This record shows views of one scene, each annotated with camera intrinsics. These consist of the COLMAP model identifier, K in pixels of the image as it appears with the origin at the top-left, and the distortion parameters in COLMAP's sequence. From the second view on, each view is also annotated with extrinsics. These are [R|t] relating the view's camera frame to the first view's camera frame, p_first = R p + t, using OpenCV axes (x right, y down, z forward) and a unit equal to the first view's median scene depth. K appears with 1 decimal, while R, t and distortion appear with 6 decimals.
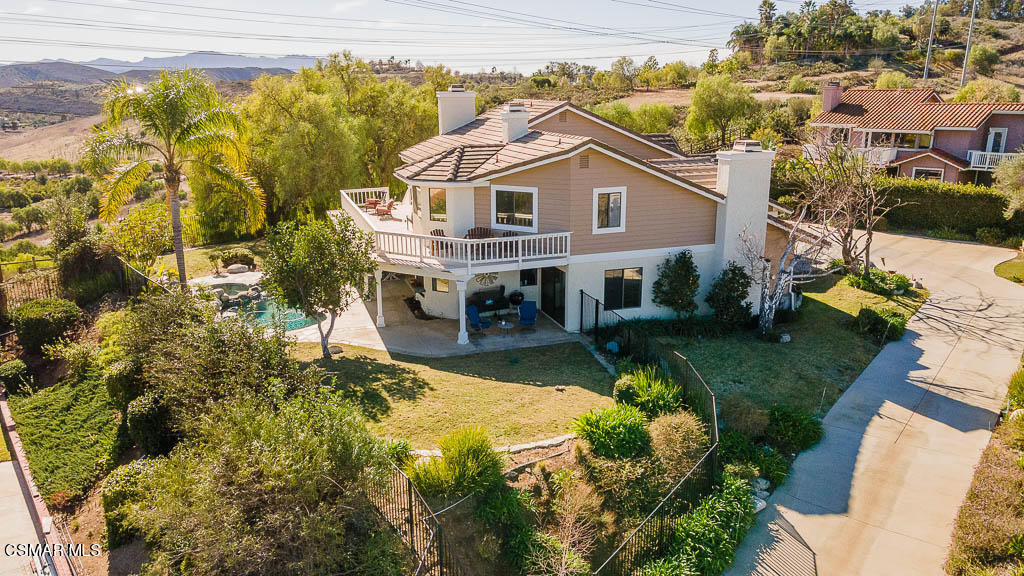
lens RADIAL K [[721.8, 0, 512.0], [0, 721.8, 288.0], [0, 0, 1]] dist [0.007646, 0.027229]
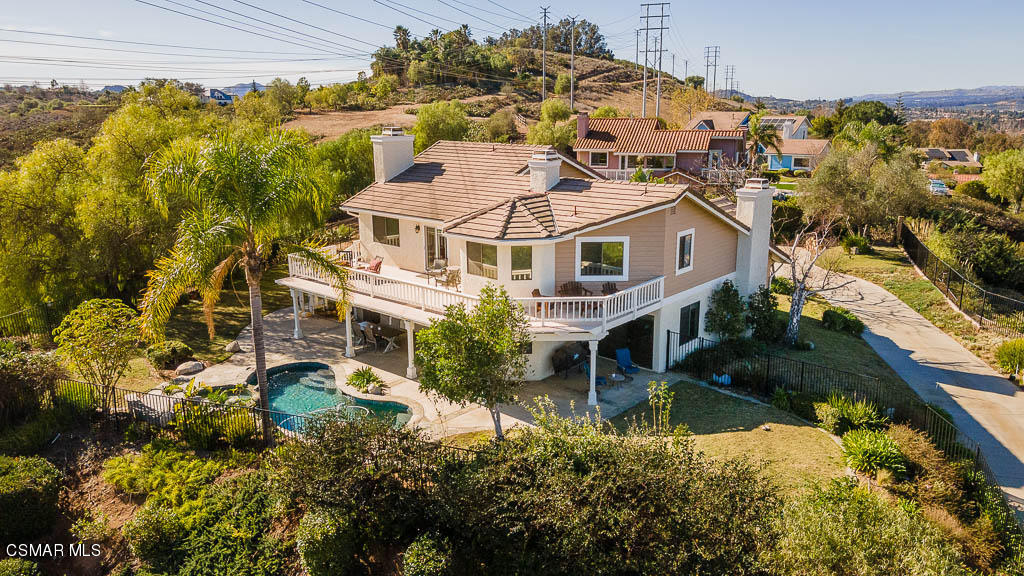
lens RADIAL K [[721.8, 0, 512.0], [0, 721.8, 288.0], [0, 0, 1]] dist [0.007646, 0.027229]
pose [[0.872580, -0.121863, 0.473026, -0.565590], [0.133127, 0.991051, 0.009743, -0.094724], [-0.469980, 0.054471, 0.880995, 0.185230]]
